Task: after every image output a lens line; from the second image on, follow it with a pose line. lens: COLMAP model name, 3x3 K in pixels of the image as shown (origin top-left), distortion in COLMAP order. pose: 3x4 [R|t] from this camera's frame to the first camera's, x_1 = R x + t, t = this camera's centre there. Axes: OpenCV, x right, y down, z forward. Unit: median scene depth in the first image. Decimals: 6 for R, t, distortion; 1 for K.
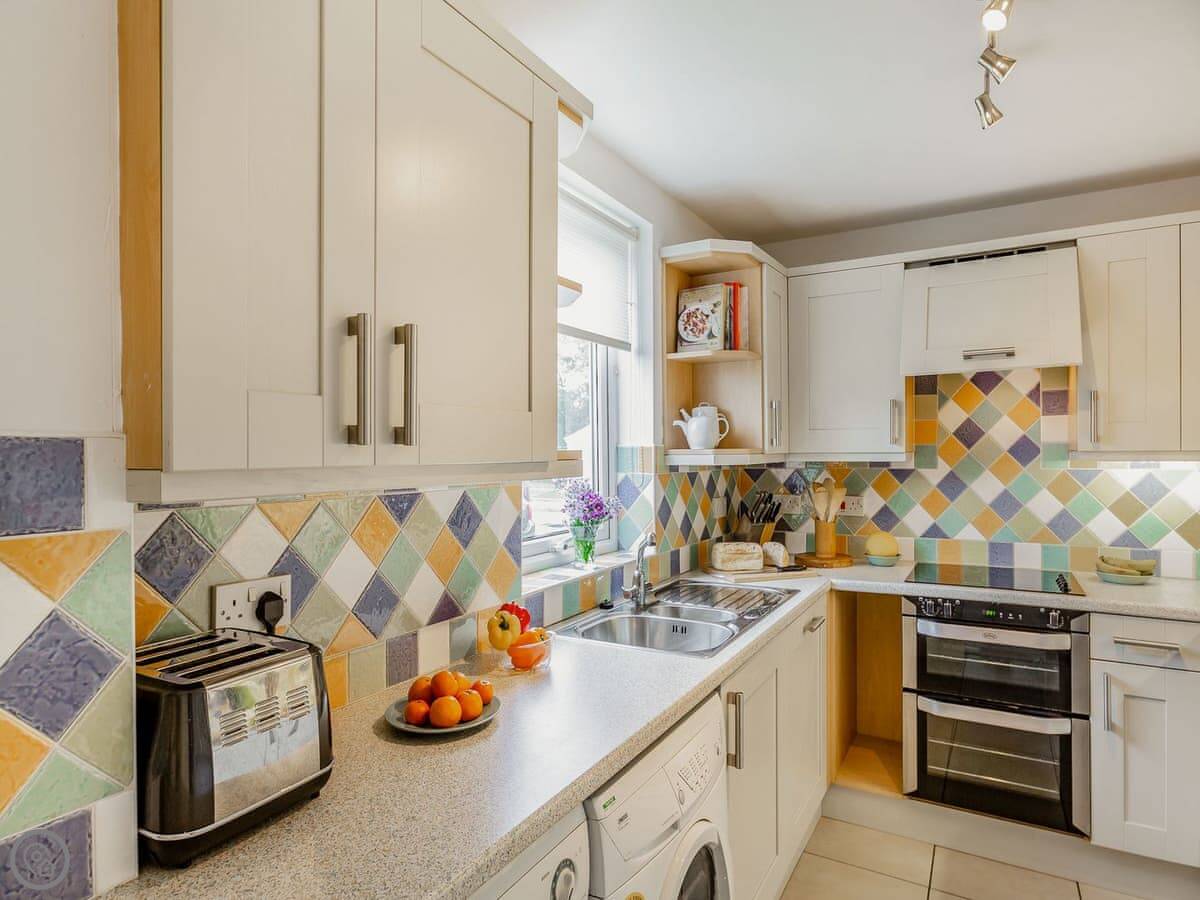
lens RADIAL K [[681.0, 0, 601.6], [0, 681.0, 453.2], [0, 0, 1]] dist [-0.002711, -0.000104]
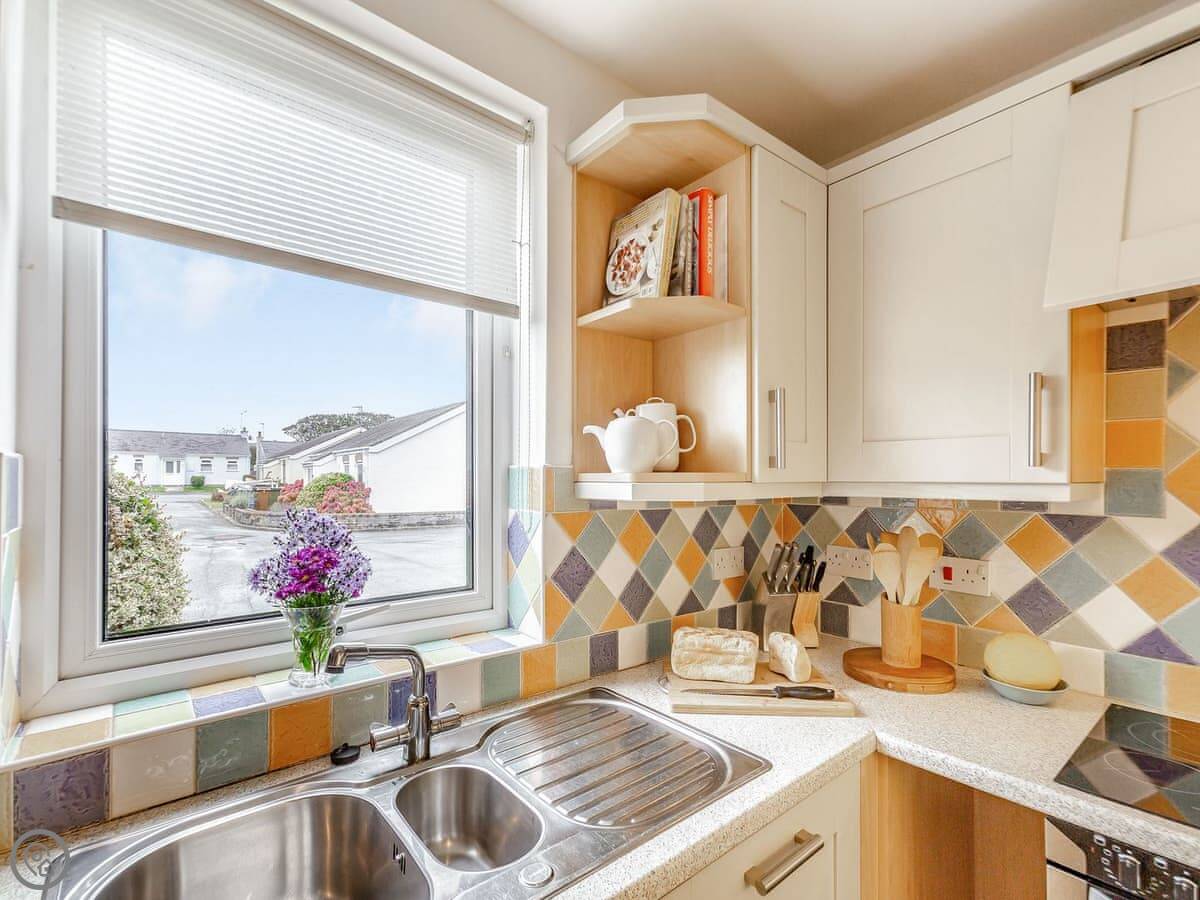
lens RADIAL K [[539.6, 0, 597.2], [0, 539.6, 473.4], [0, 0, 1]] dist [0.014316, 0.000435]
pose [[0.932019, 0.007432, -0.362333, 0.281425], [-0.011730, 0.999884, -0.009664, -0.000426], [0.362220, 0.013257, 0.931999, 0.532272]]
